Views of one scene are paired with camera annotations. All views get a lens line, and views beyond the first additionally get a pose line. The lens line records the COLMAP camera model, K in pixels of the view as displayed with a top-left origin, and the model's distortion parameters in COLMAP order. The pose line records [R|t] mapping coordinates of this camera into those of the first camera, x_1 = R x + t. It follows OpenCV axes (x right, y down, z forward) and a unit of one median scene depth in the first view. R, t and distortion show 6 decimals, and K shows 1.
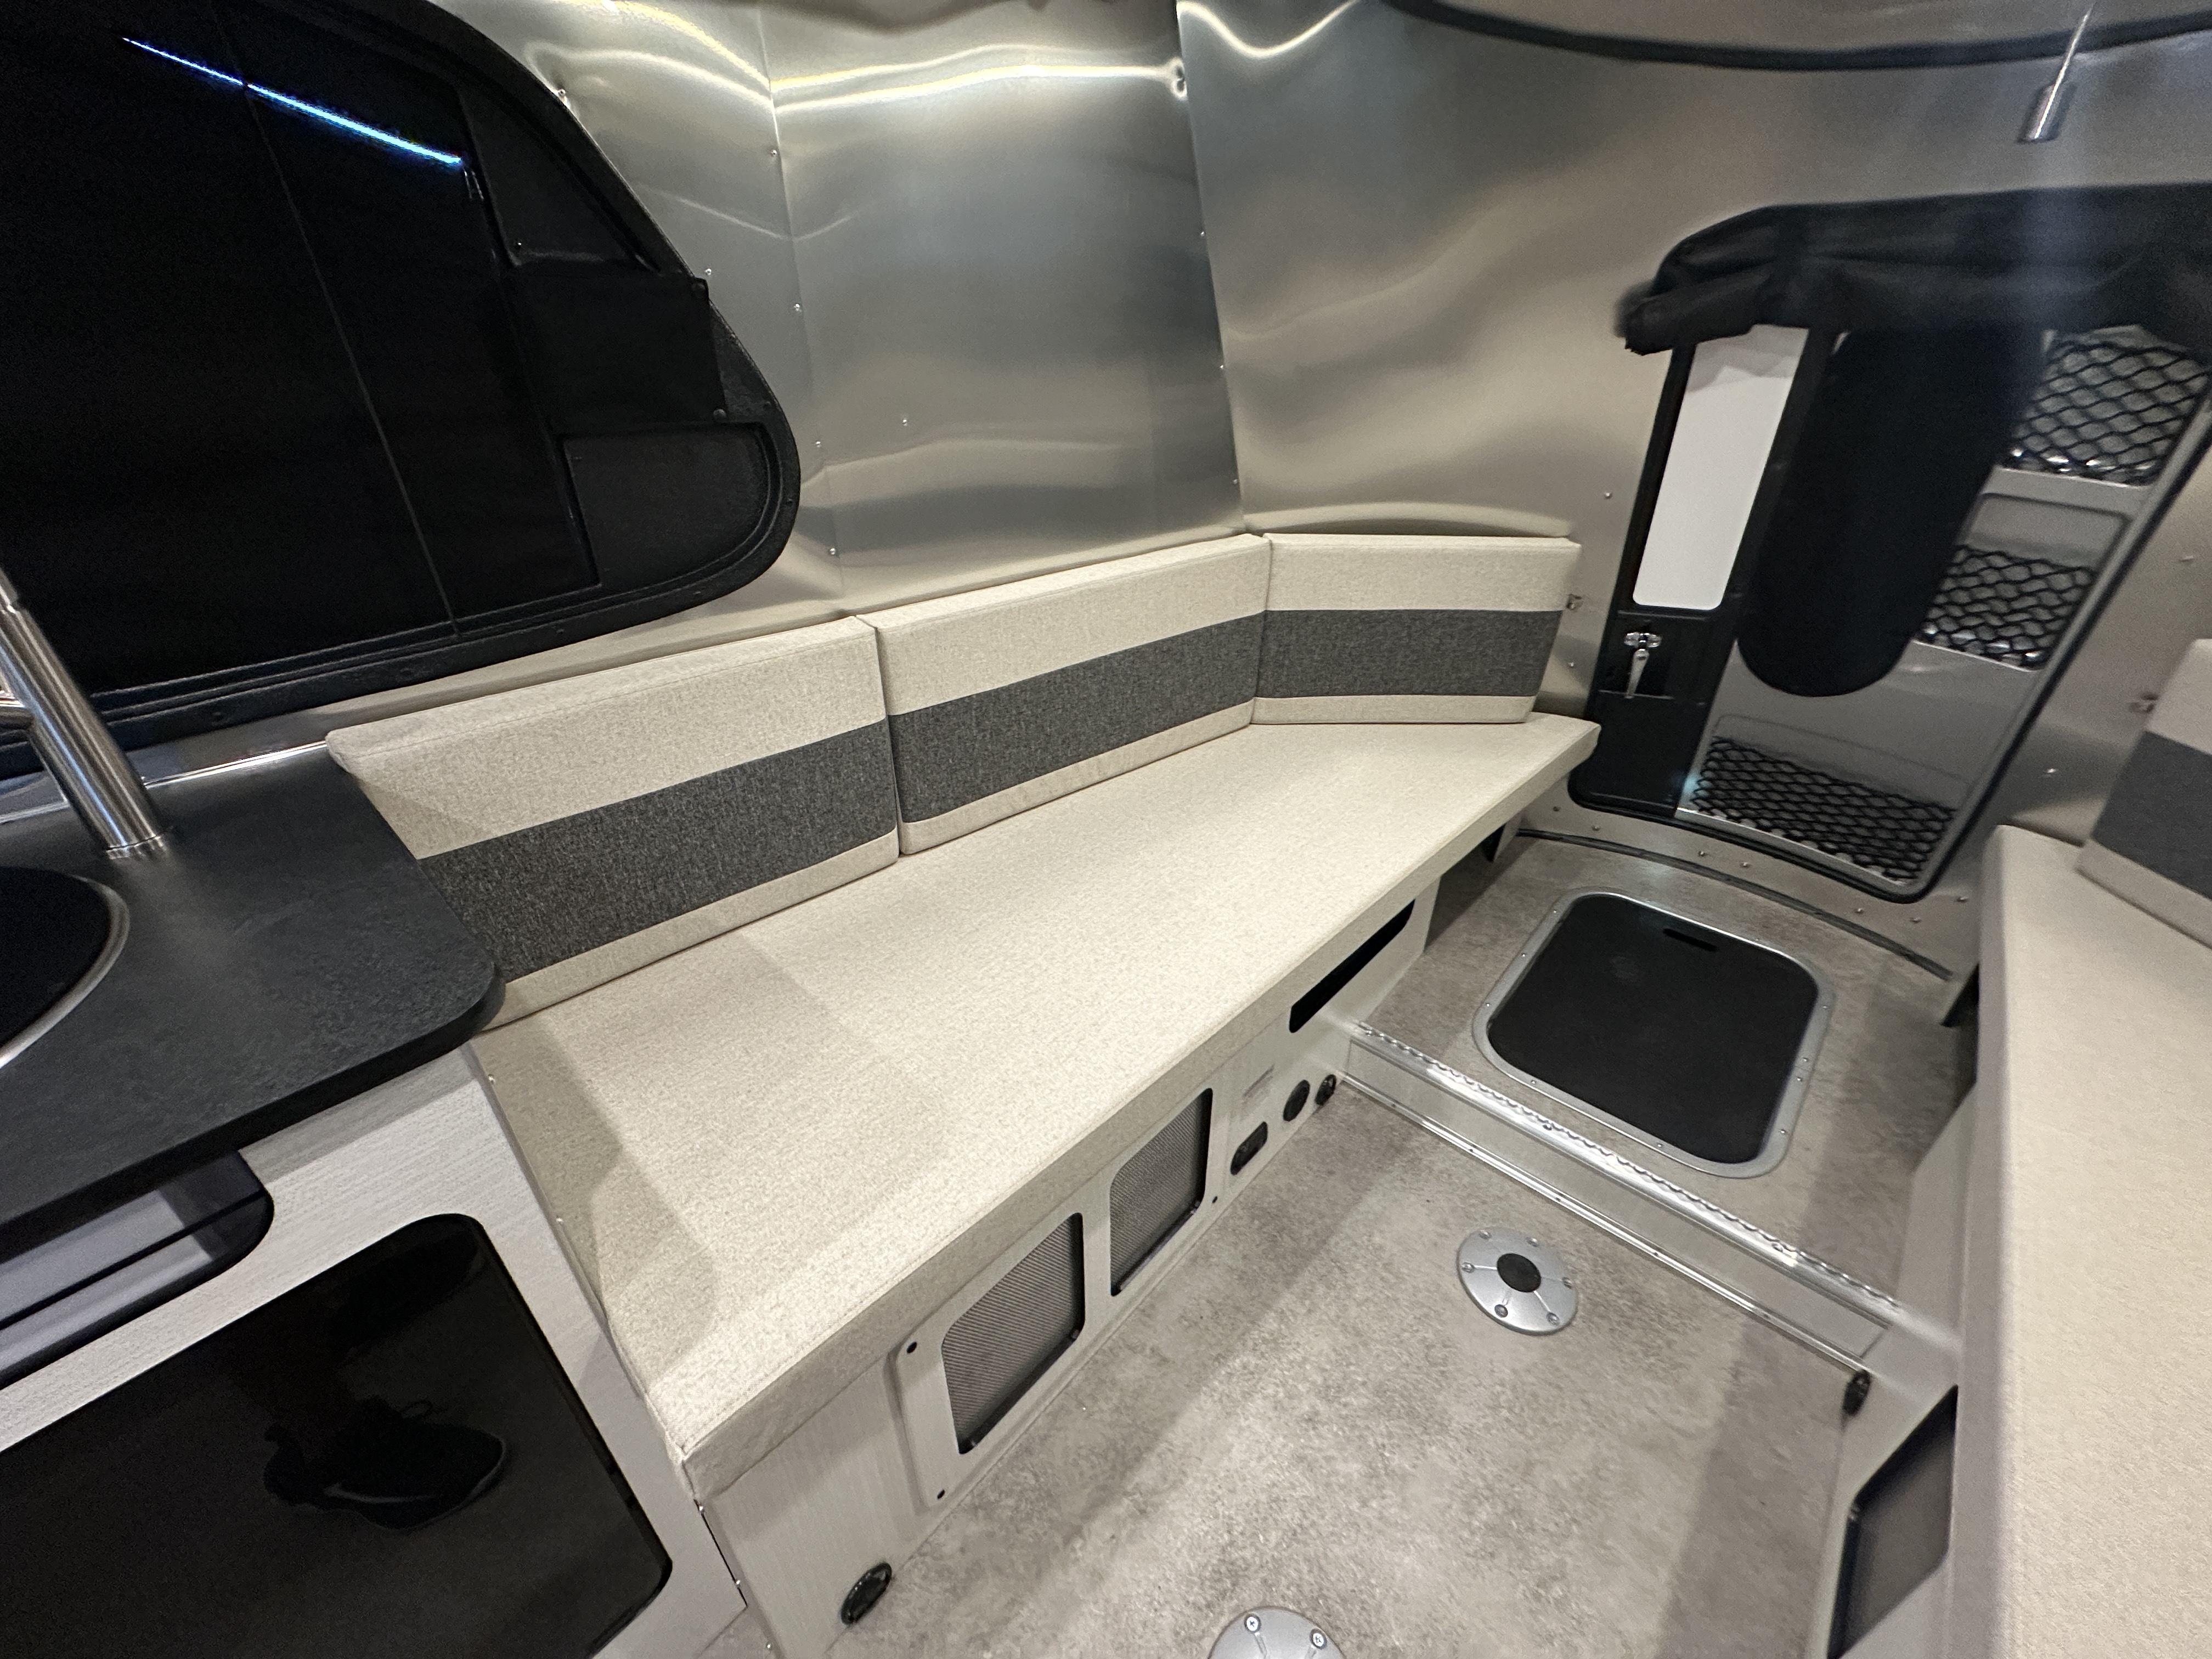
lens RADIAL K [[884.5, 0, 1106.1], [0, 884.5, 826.2], [0, 0, 1]] dist [-0.001451, -0.000139]
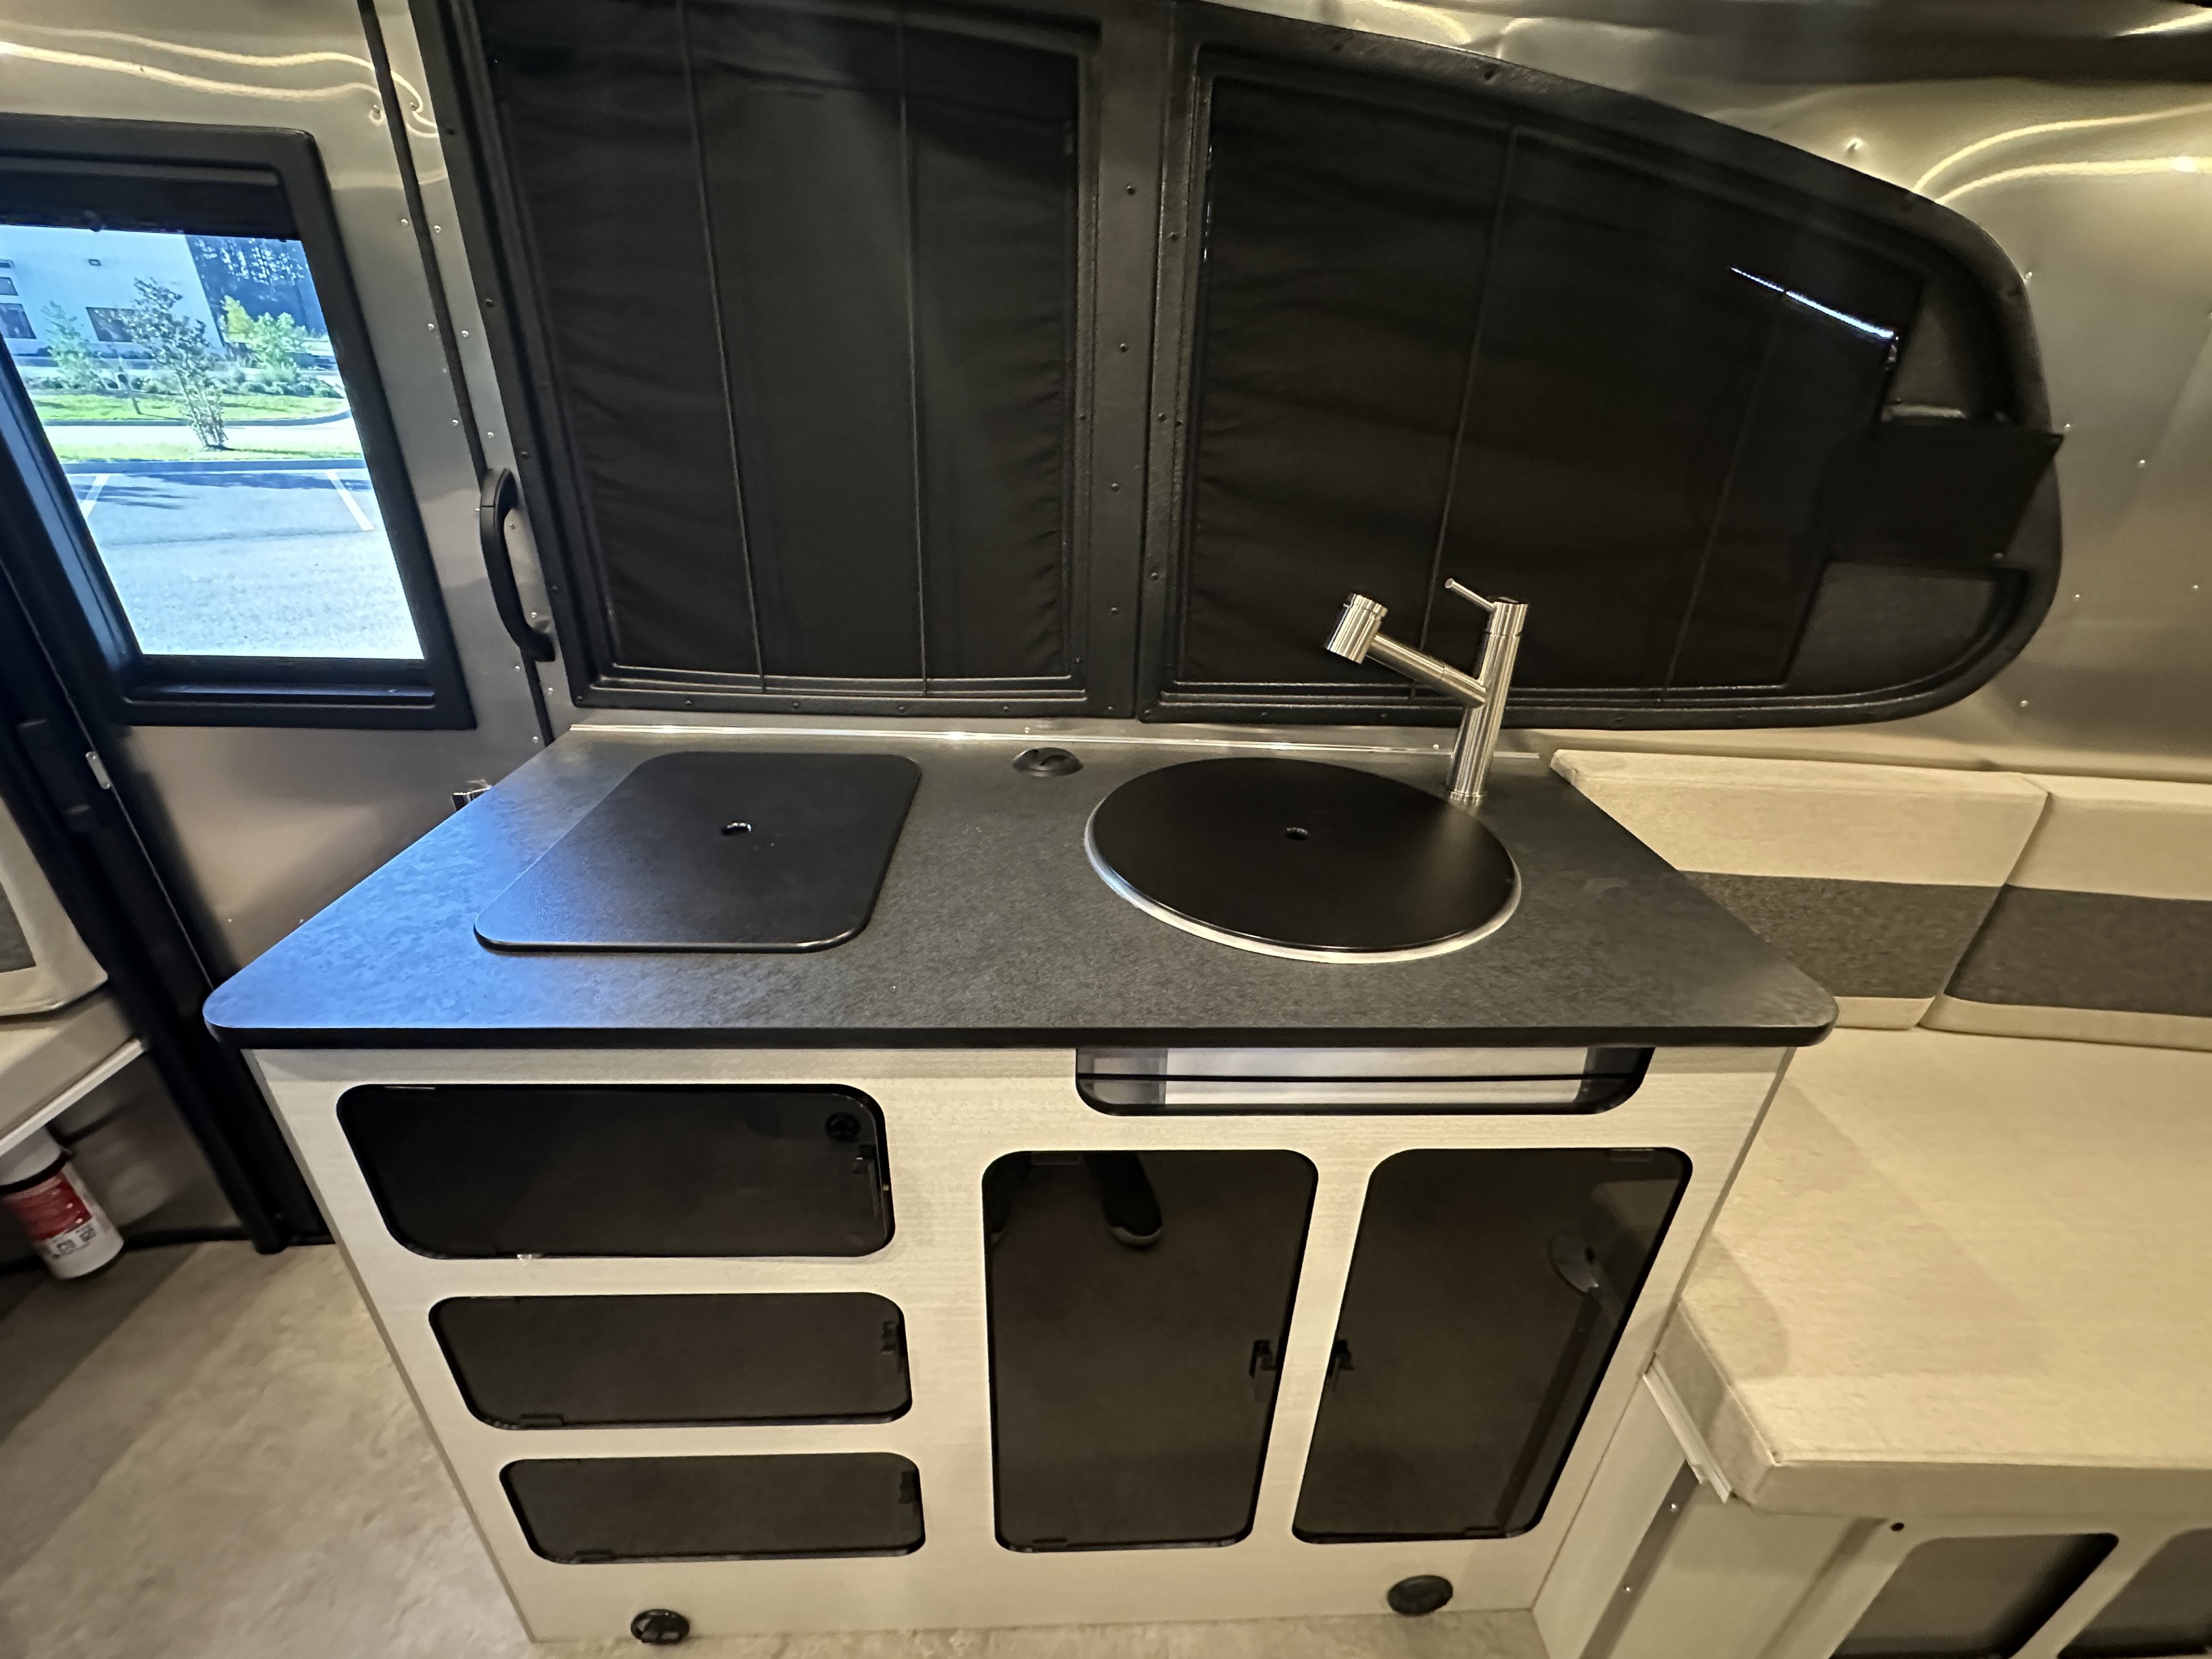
lens RADIAL K [[911.6, 0, 1105.9], [0, 911.6, 825.8], [0, 0, 1]] dist [-0.001761, 0.000171]
pose [[0.702182, 0.336421, -0.627504, -0.283400], [-0.386580, 0.920251, 0.060783, 0.104653], [0.597910, 0.199900, 0.776237, -0.255643]]
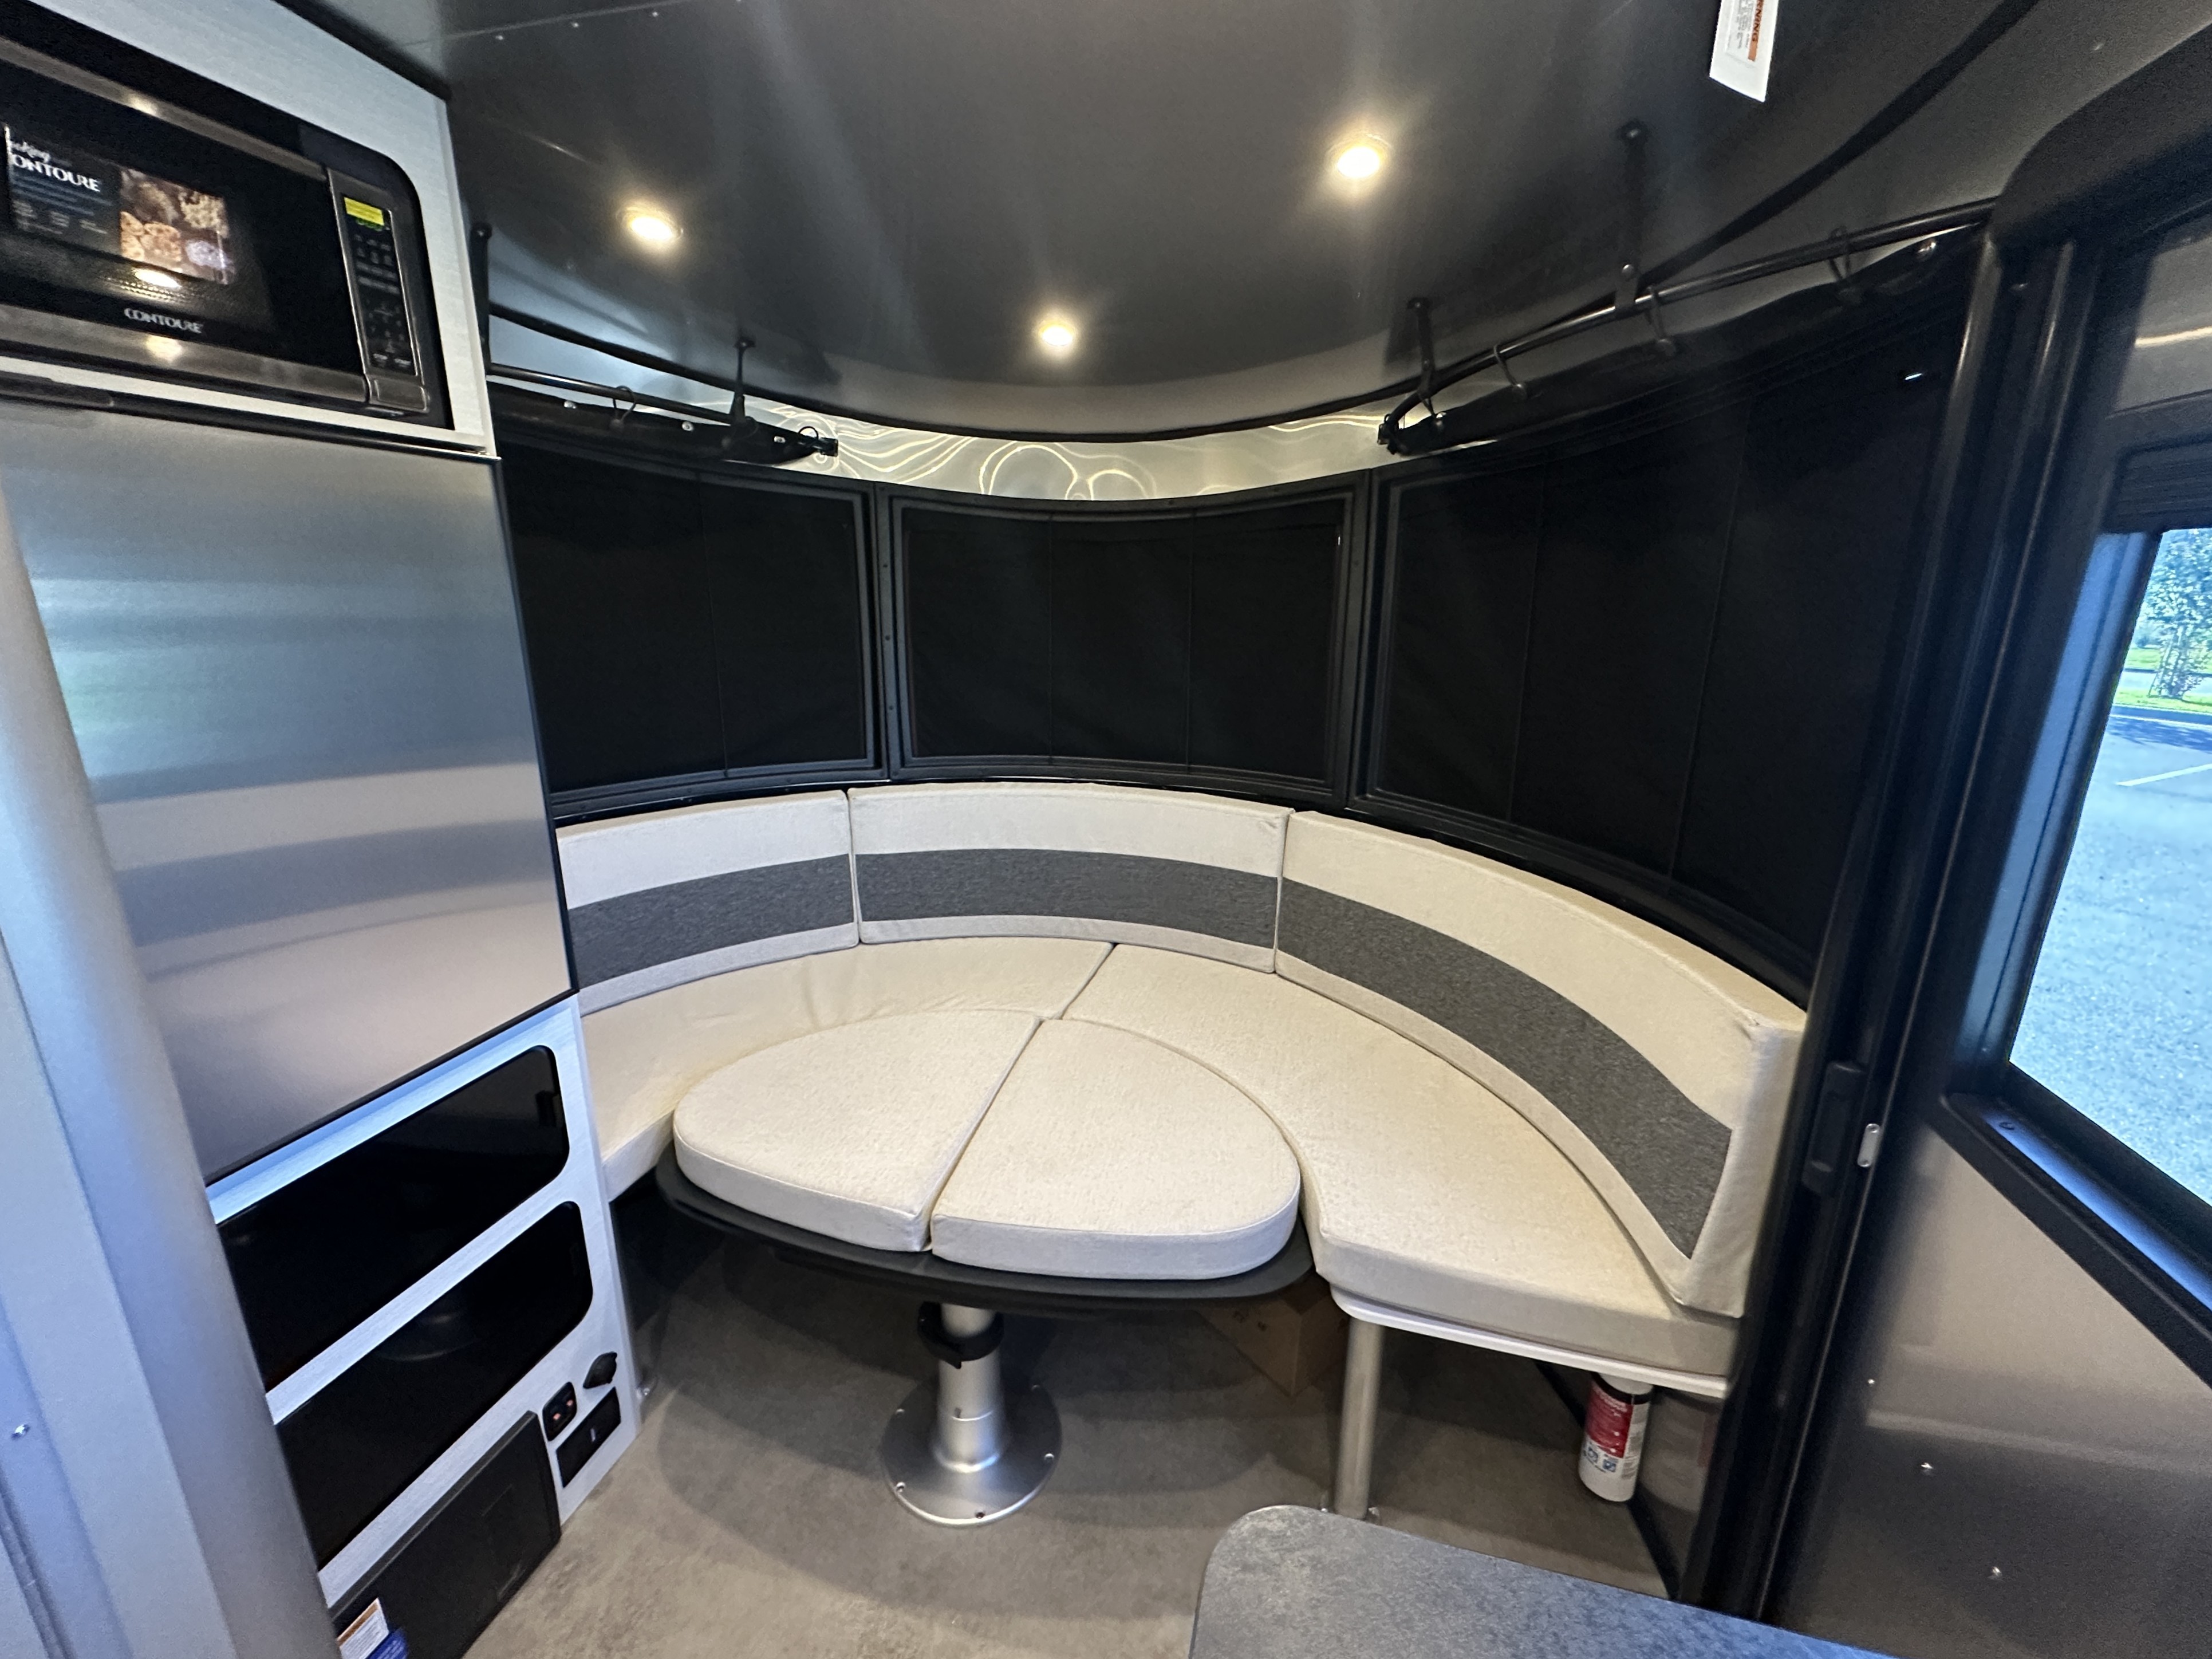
lens RADIAL K [[911.7, 0, 1105.9], [0, 911.7, 825.8], [0, 0, 1]] dist [-0.001761, 0.000171]
pose [[-0.885762, 0.106798, -0.451686, -0.662017], [-0.245037, 0.718894, 0.650498, 0.010618], [0.394186, 0.686866, -0.610600, -0.154798]]
